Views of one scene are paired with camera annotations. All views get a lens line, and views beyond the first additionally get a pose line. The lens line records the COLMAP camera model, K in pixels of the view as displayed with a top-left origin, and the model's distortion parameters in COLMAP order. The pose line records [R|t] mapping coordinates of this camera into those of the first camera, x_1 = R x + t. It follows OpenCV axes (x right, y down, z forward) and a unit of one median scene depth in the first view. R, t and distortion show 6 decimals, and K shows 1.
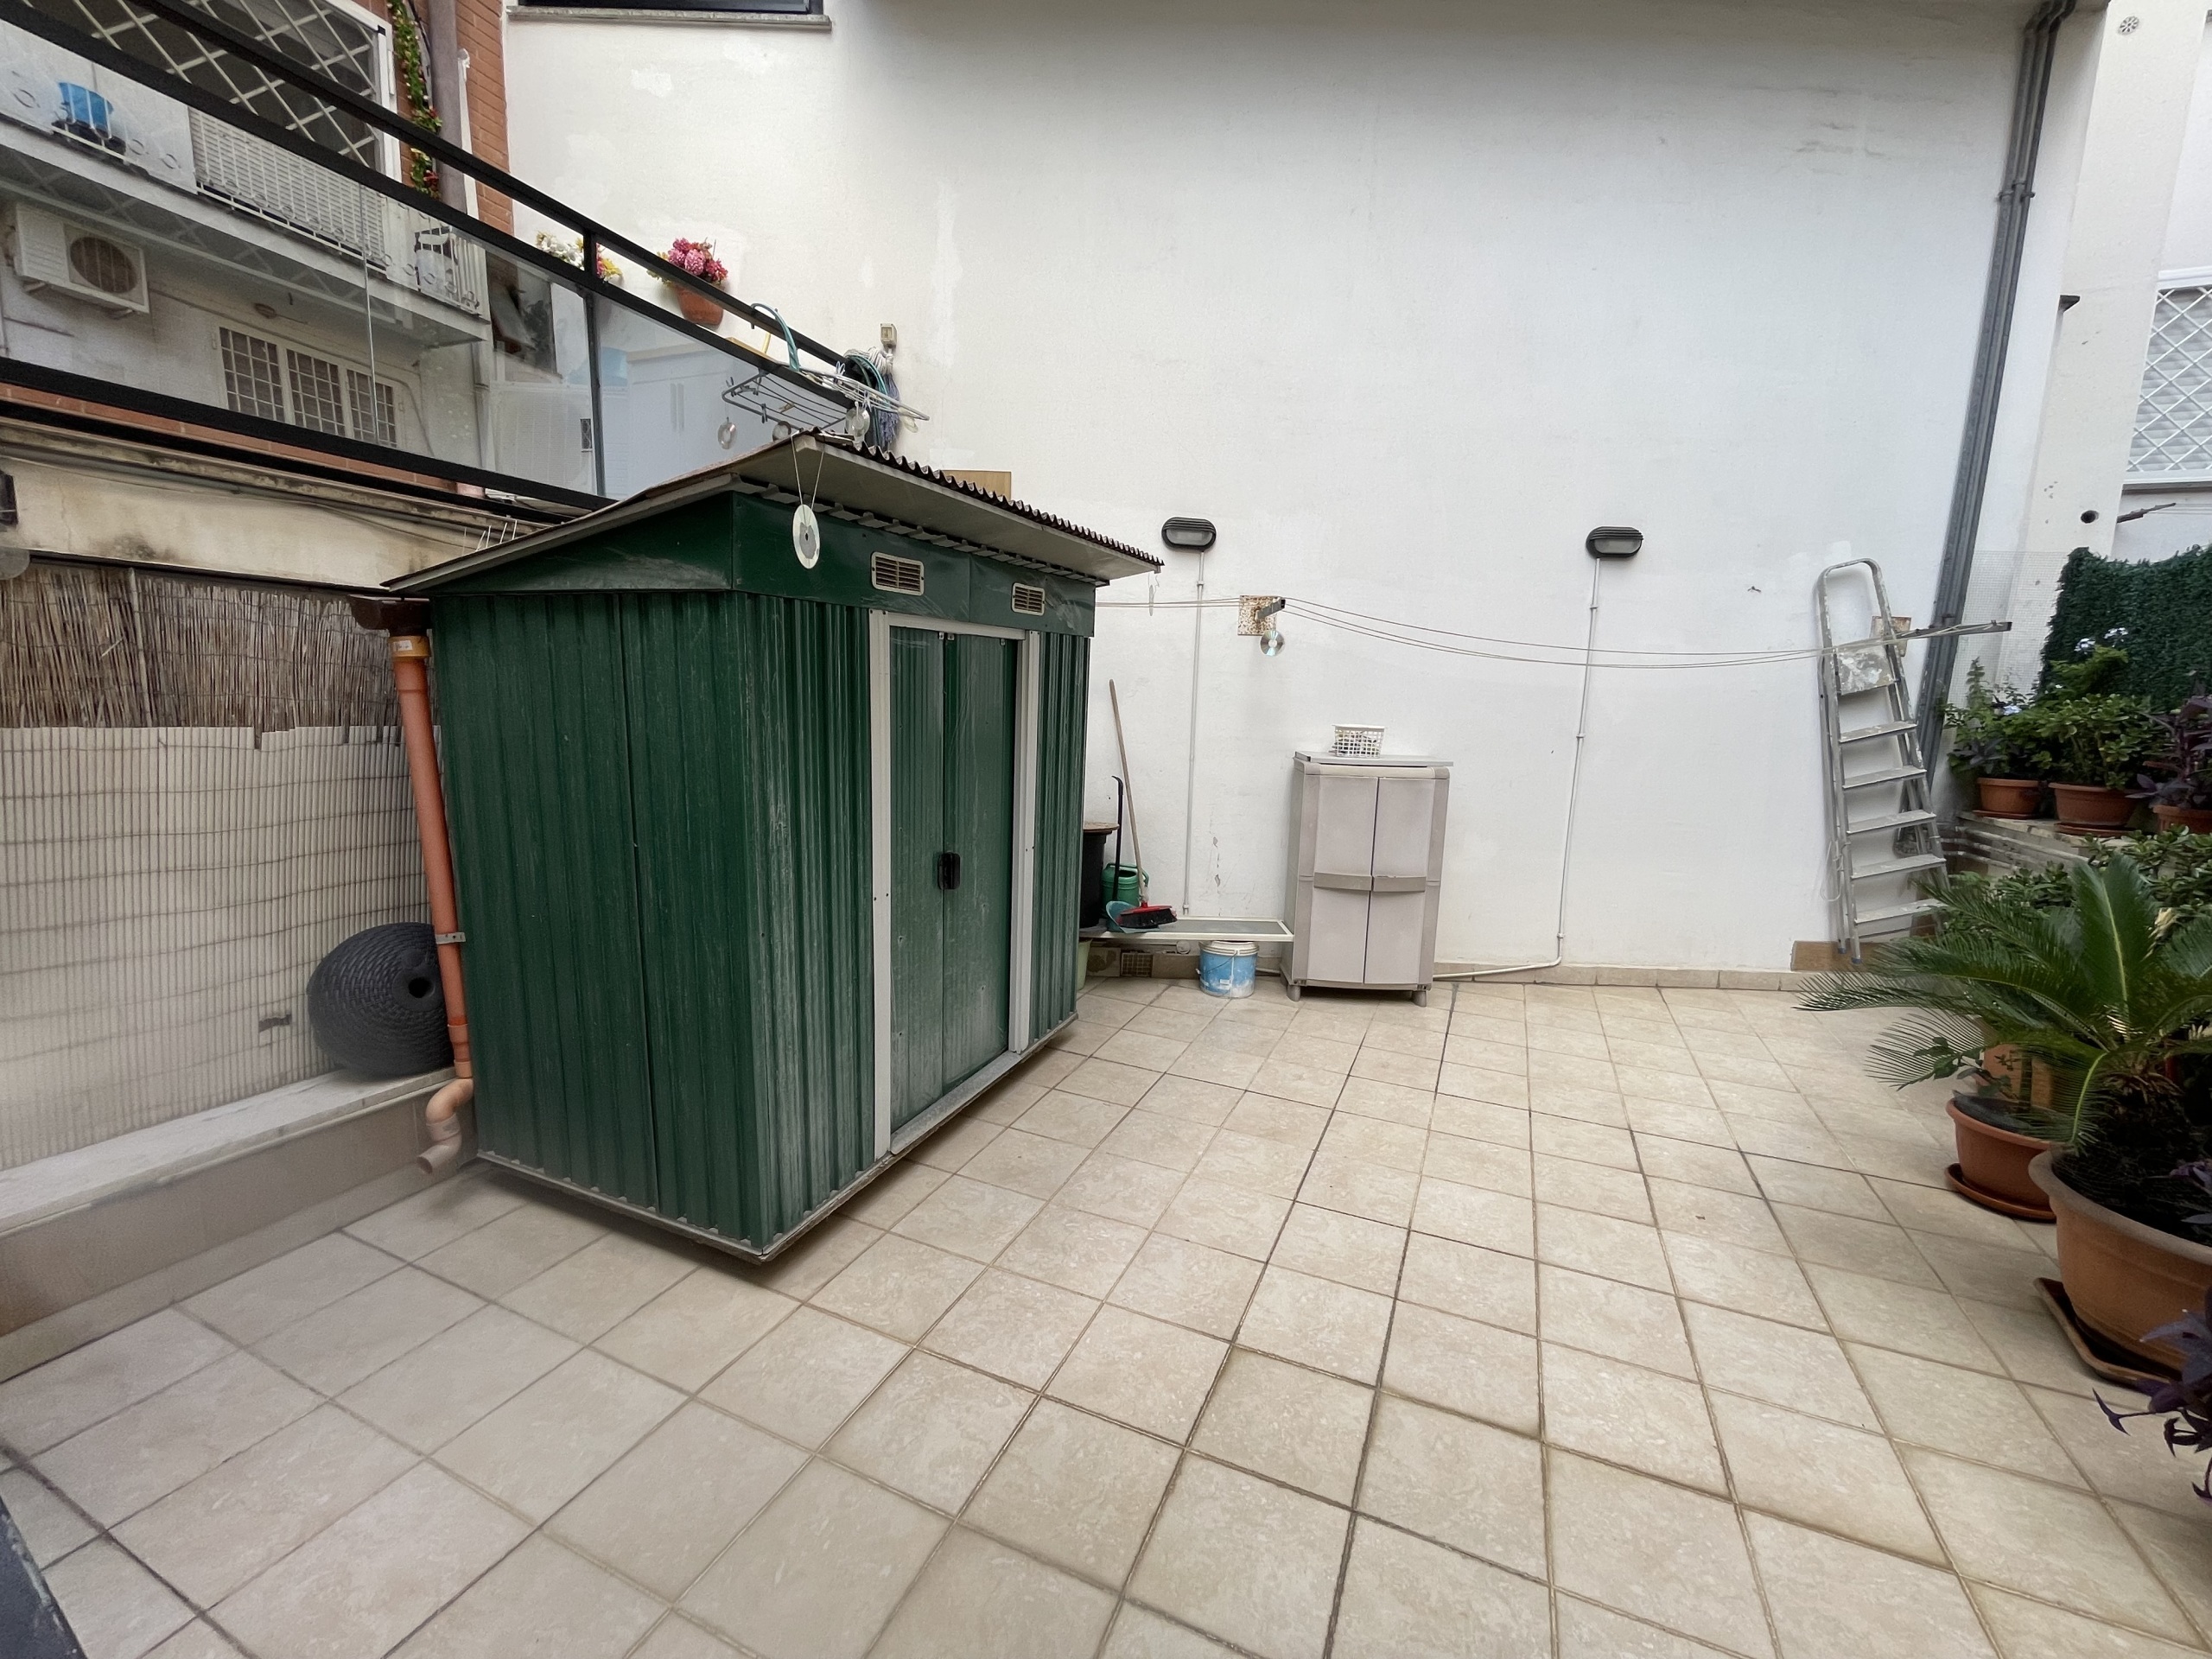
lens RADIAL K [[897.5, 0, 1109.2], [0, 897.5, 827.3], [0, 0, 1]] dist [-0.003853, 0.000613]
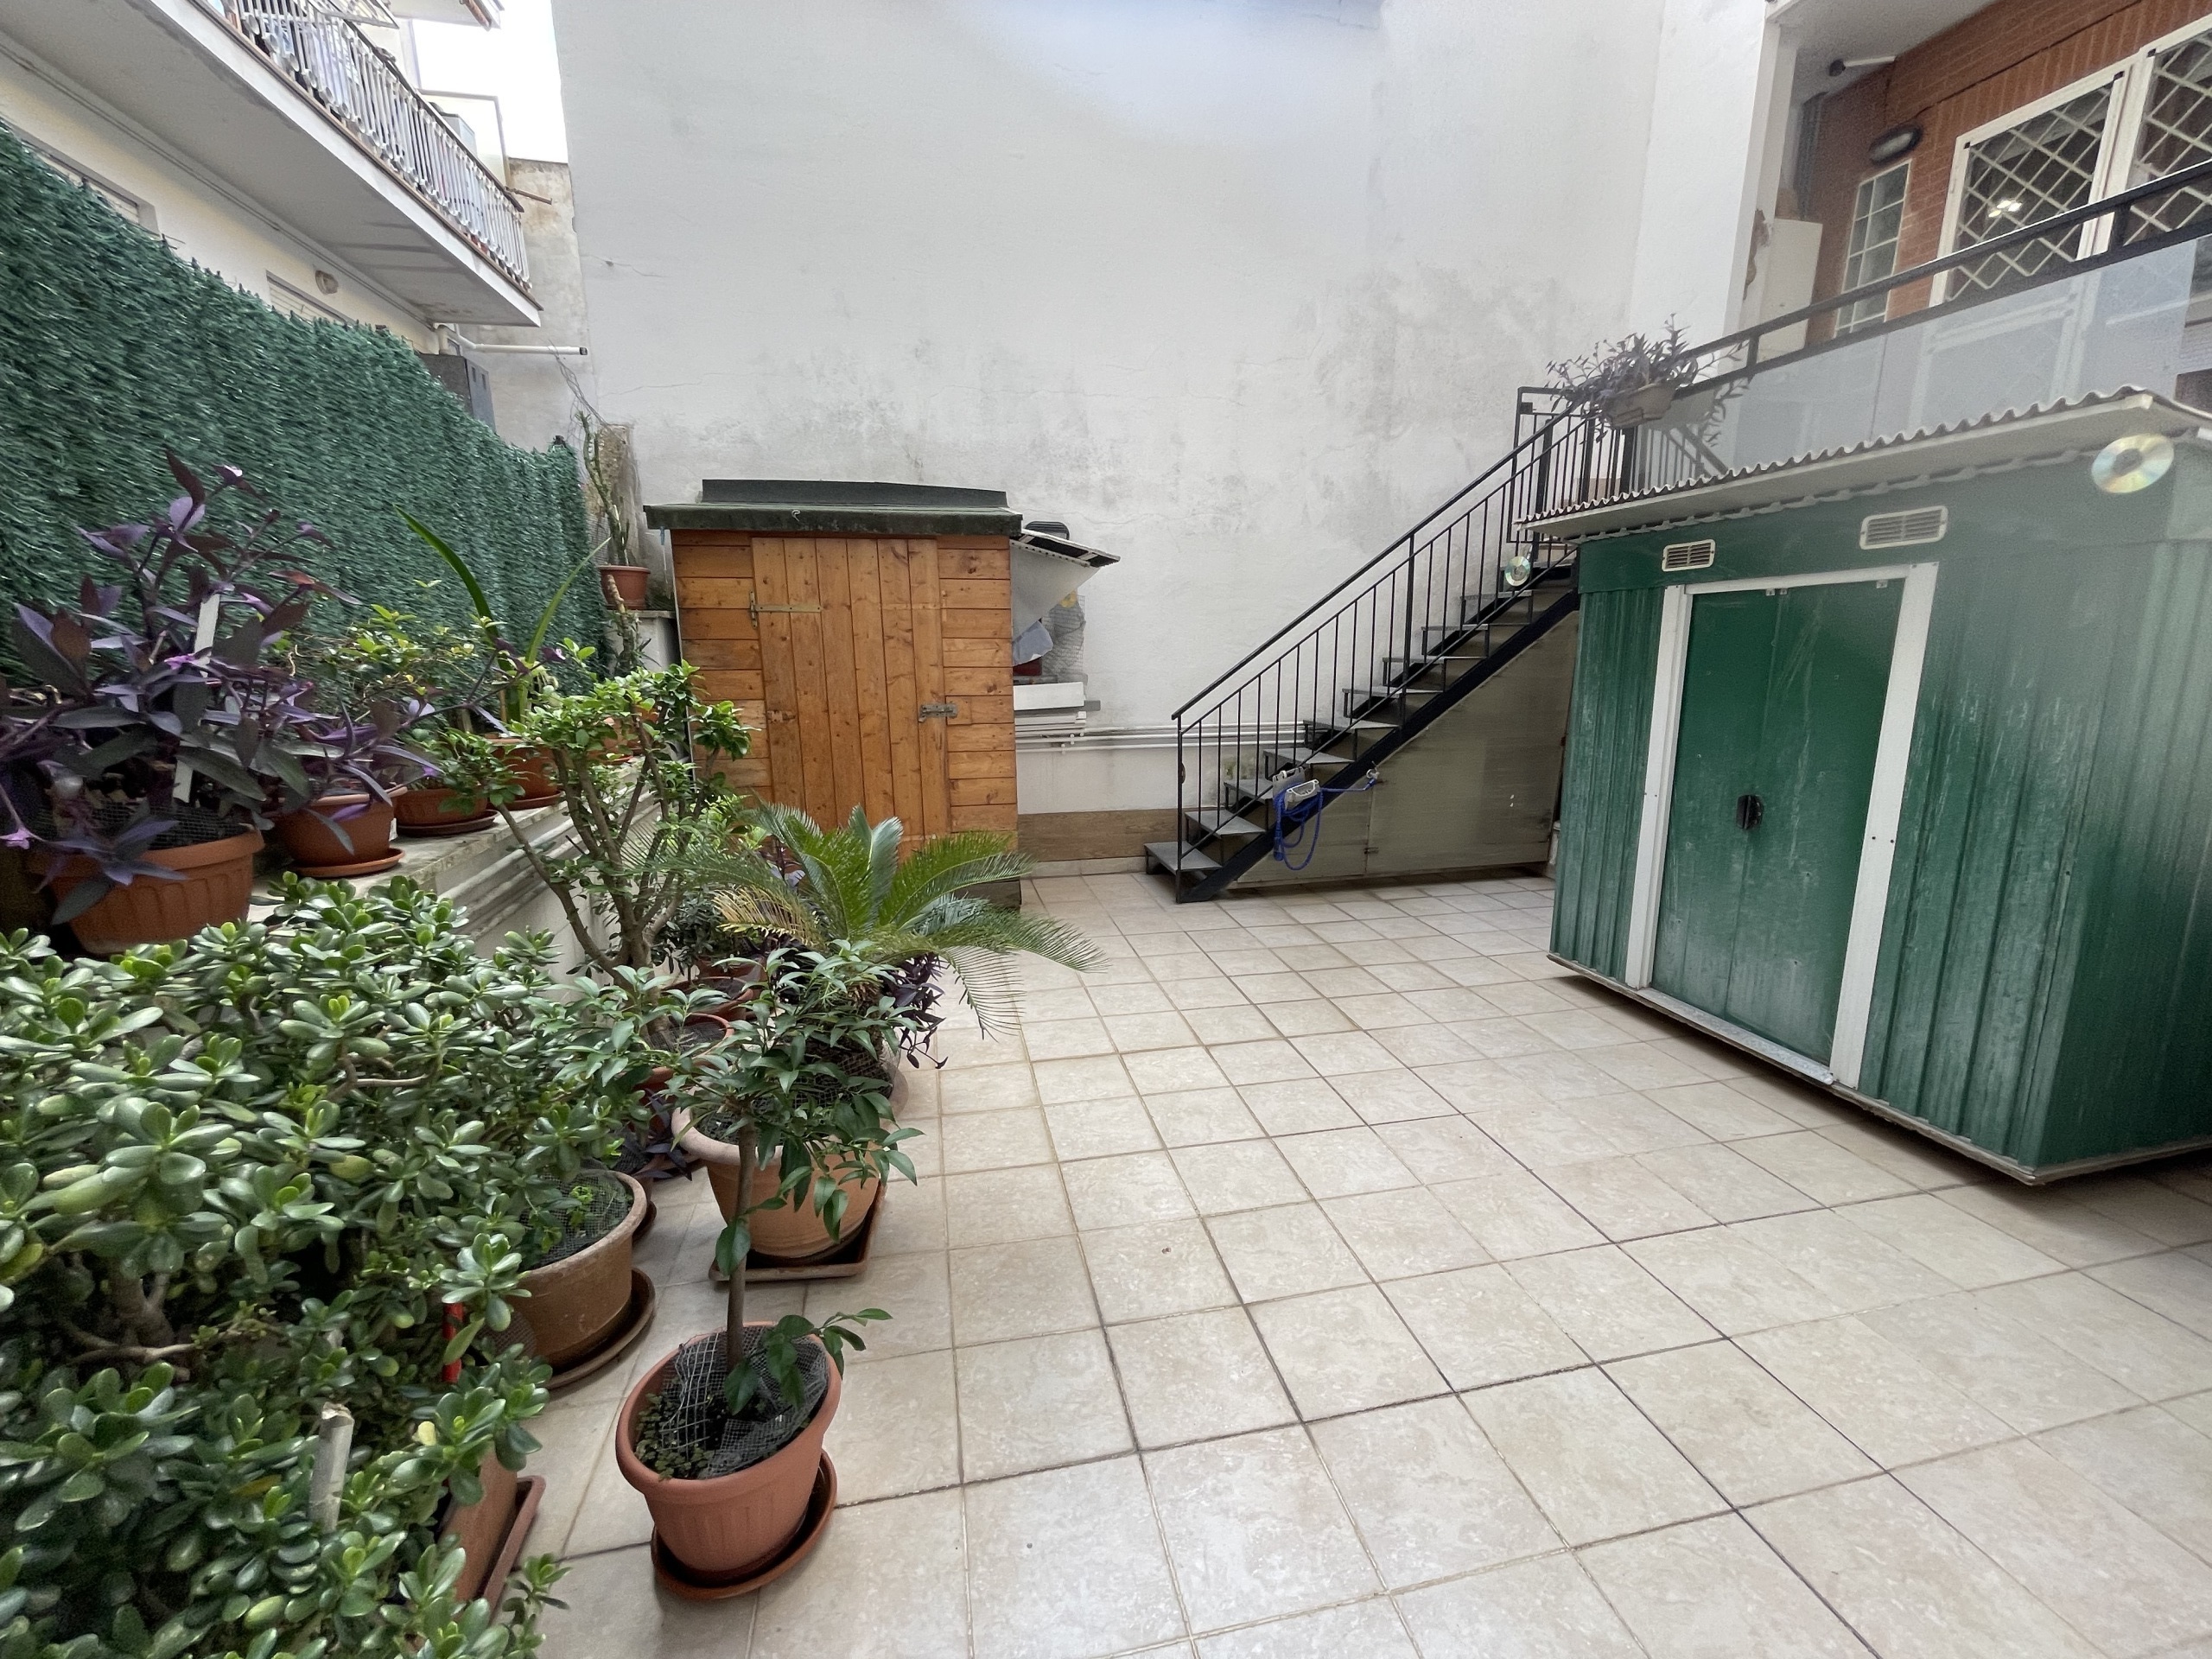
lens RADIAL K [[897.5, 0, 1111.5], [0, 897.5, 829.5], [0, 0, 1]] dist [-0.003853, 0.000613]
pose [[-0.807013, 0.091307, -0.583433, 0.773577], [-0.109356, 0.947780, 0.299590, -0.122941], [0.580320, 0.305574, -0.754886, 0.993580]]
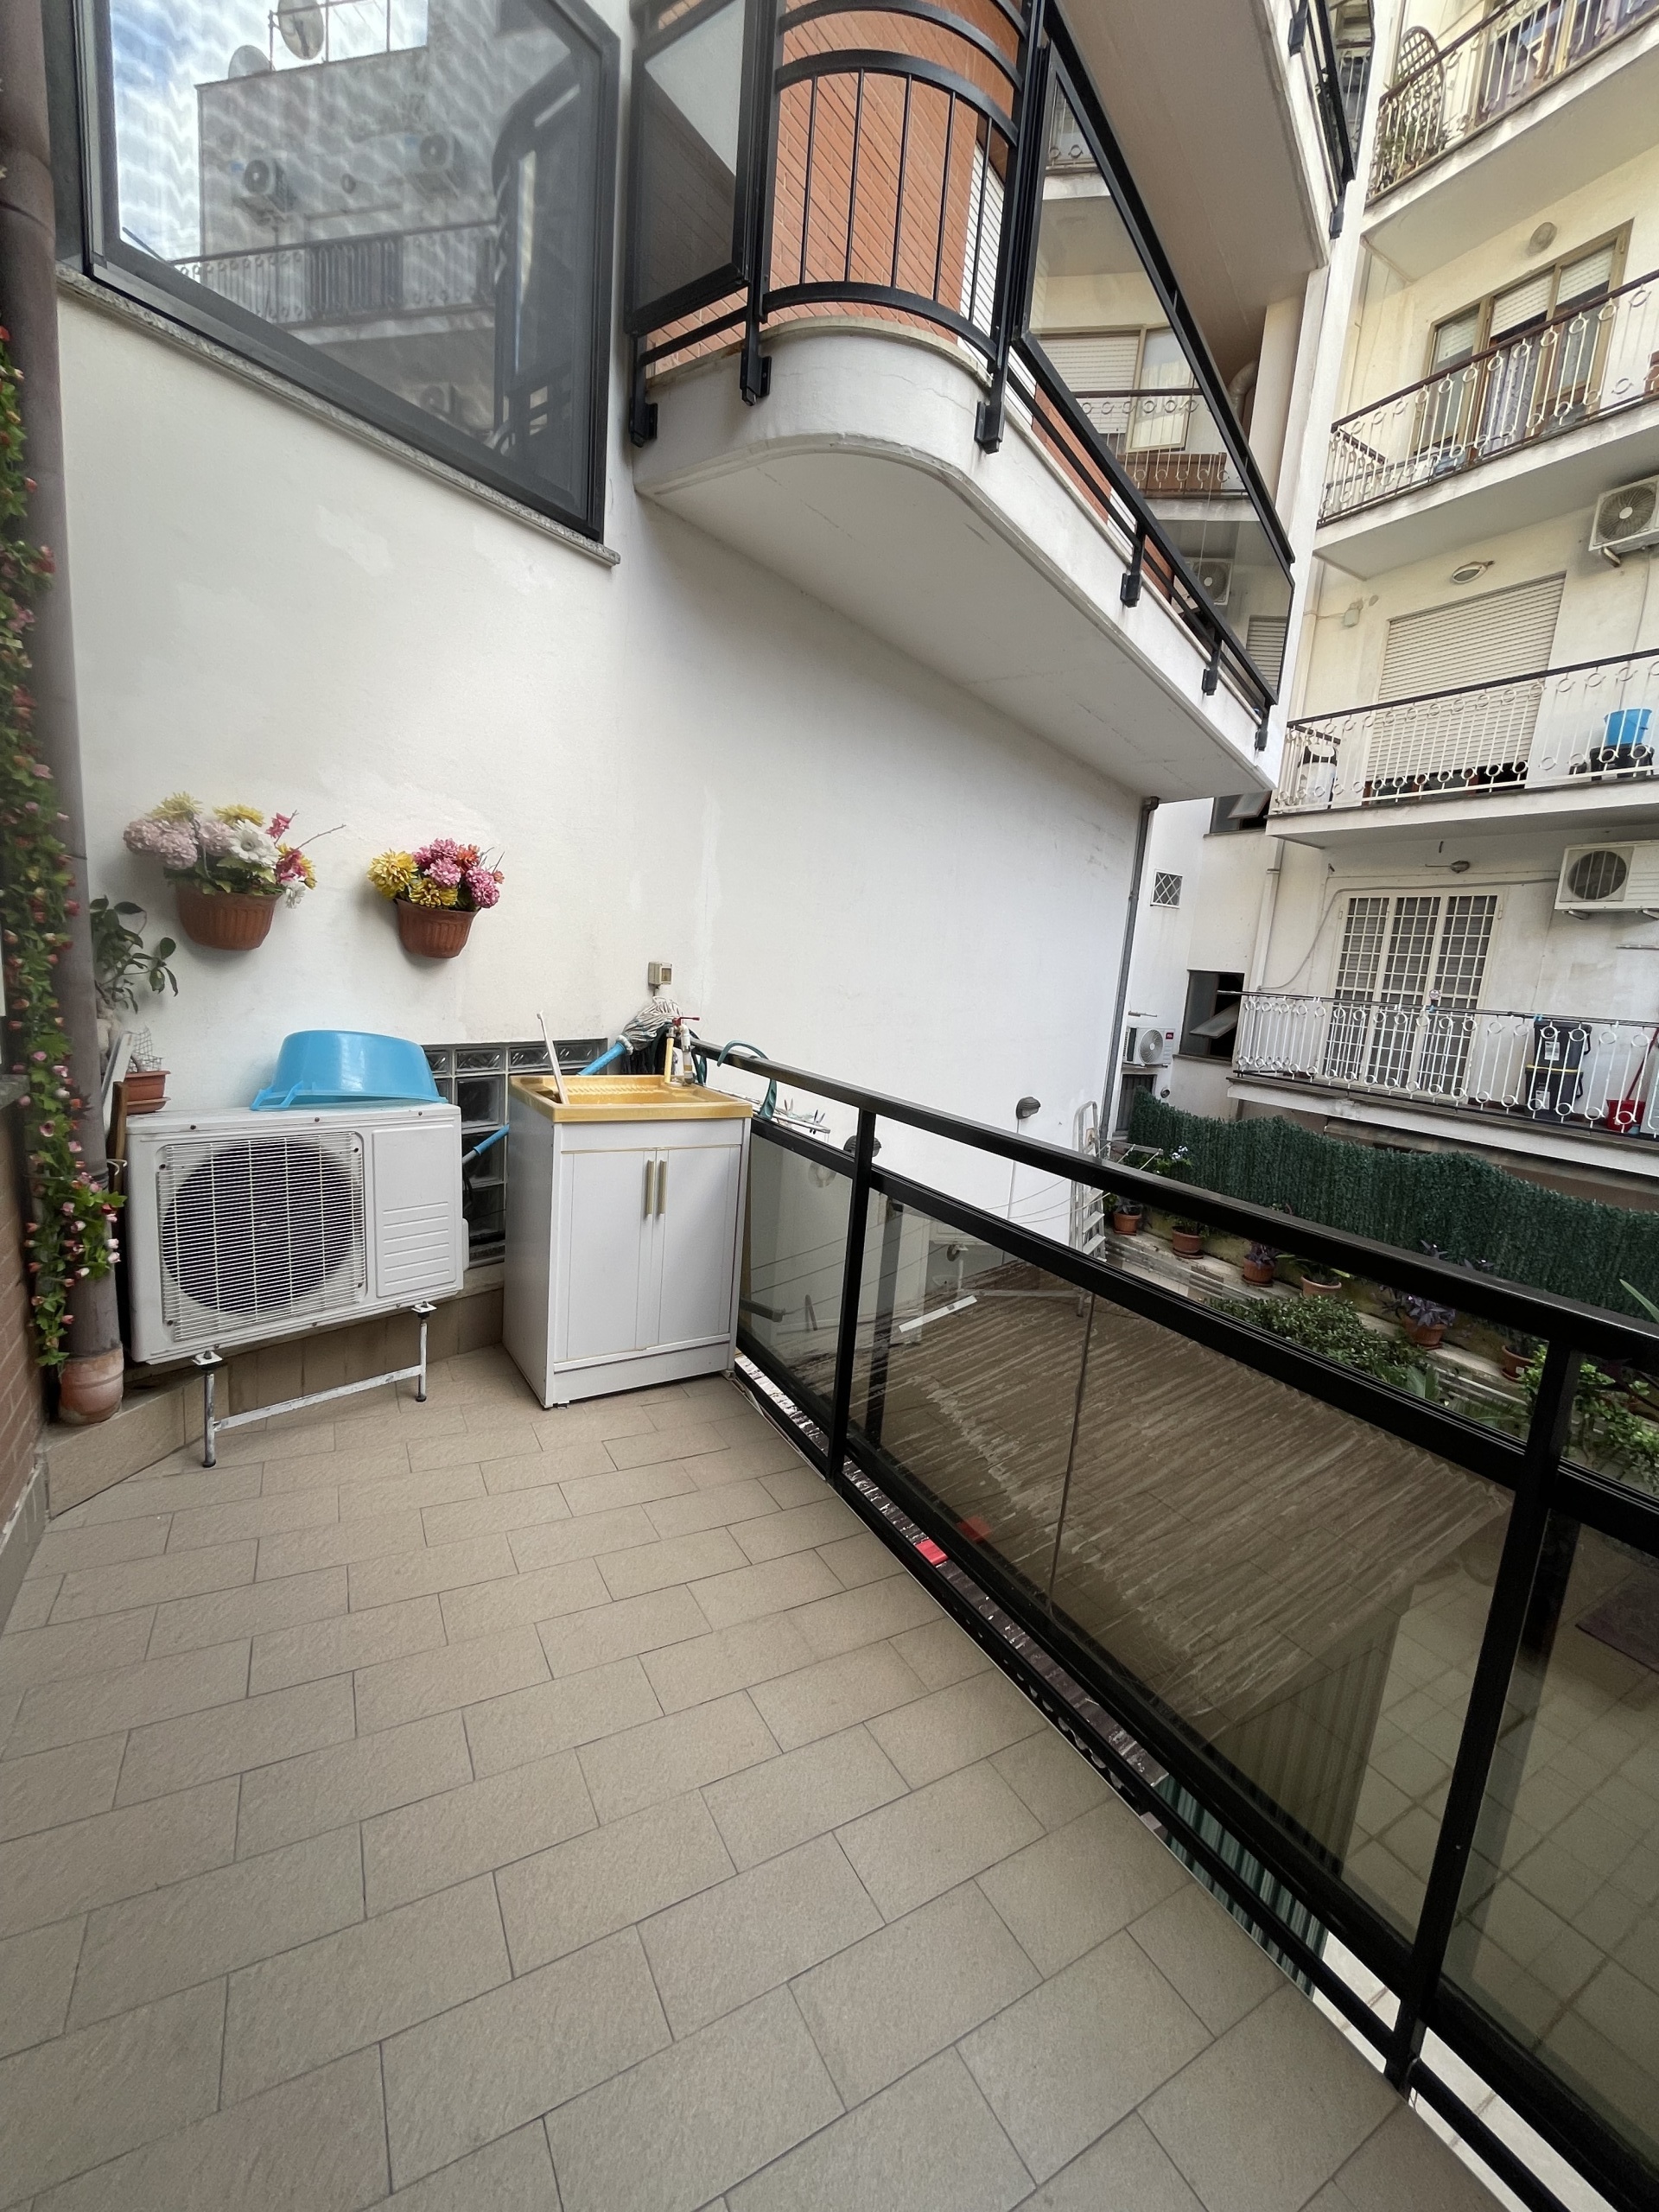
lens RADIAL K [[897.5, 0, 837.7], [0, 897.5, 1105.9], [0, 0, 1]] dist [-0.003853, 0.000613]
pose [[0.585530, -0.117429, 0.802100, -0.894517], [0.058275, 0.992990, 0.102835, -0.559448], [-0.808553, -0.013470, 0.588269, 0.448950]]
